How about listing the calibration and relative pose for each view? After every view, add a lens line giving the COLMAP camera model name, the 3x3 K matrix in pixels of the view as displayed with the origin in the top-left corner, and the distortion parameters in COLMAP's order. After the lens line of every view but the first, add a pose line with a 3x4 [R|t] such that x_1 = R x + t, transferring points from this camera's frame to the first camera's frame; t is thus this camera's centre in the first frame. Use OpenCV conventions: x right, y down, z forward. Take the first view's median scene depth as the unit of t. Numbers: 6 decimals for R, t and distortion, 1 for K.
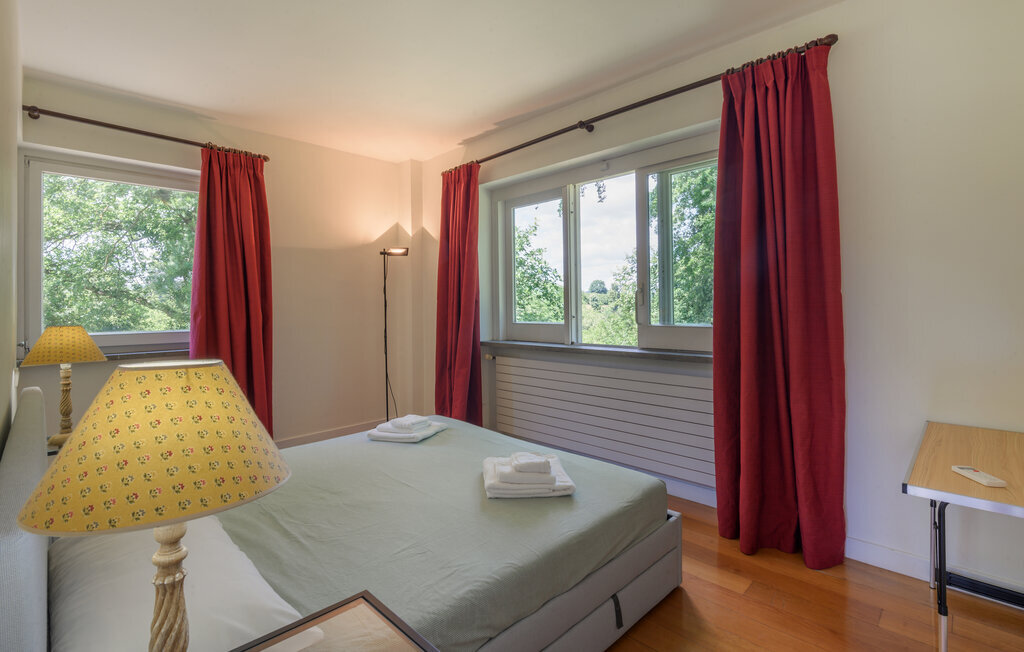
lens RADIAL K [[472.6, 0, 500.4], [0, 472.6, 303.5], [0, 0, 1]] dist [-0.004783, -0.000736]
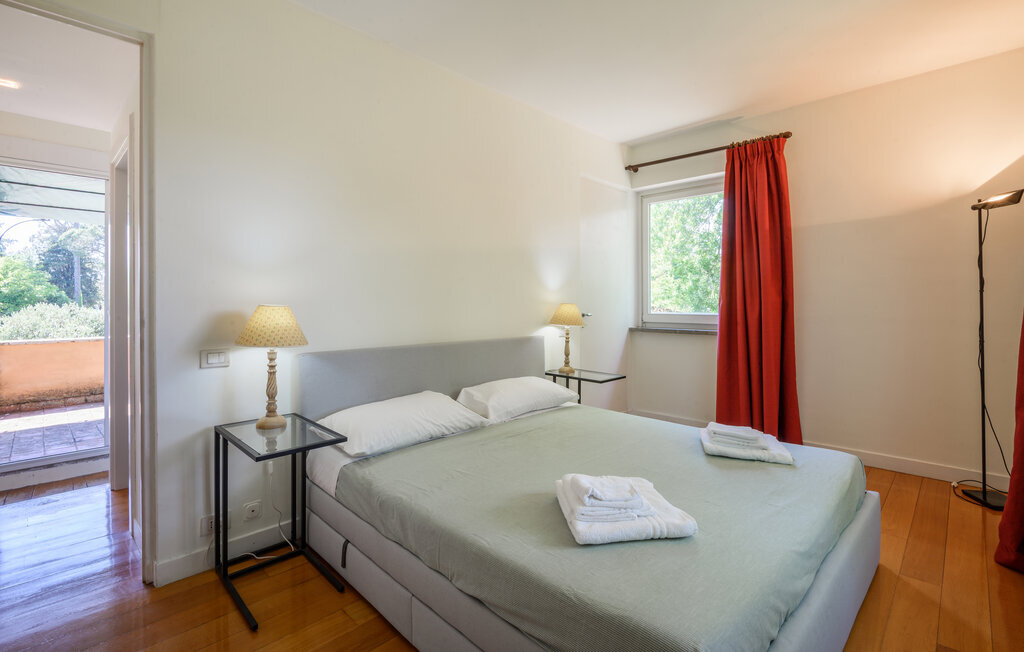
lens RADIAL K [[465.6, 0, 507.6], [0, 465.6, 298.7], [0, 0, 1]] dist [-0.001835, 0.000048]
pose [[0.014836, 0.005244, -0.999876, 0.627611], [0.001770, 0.999985, 0.005271, 0.019120], [0.999888, -0.001848, 0.014827, 0.642191]]
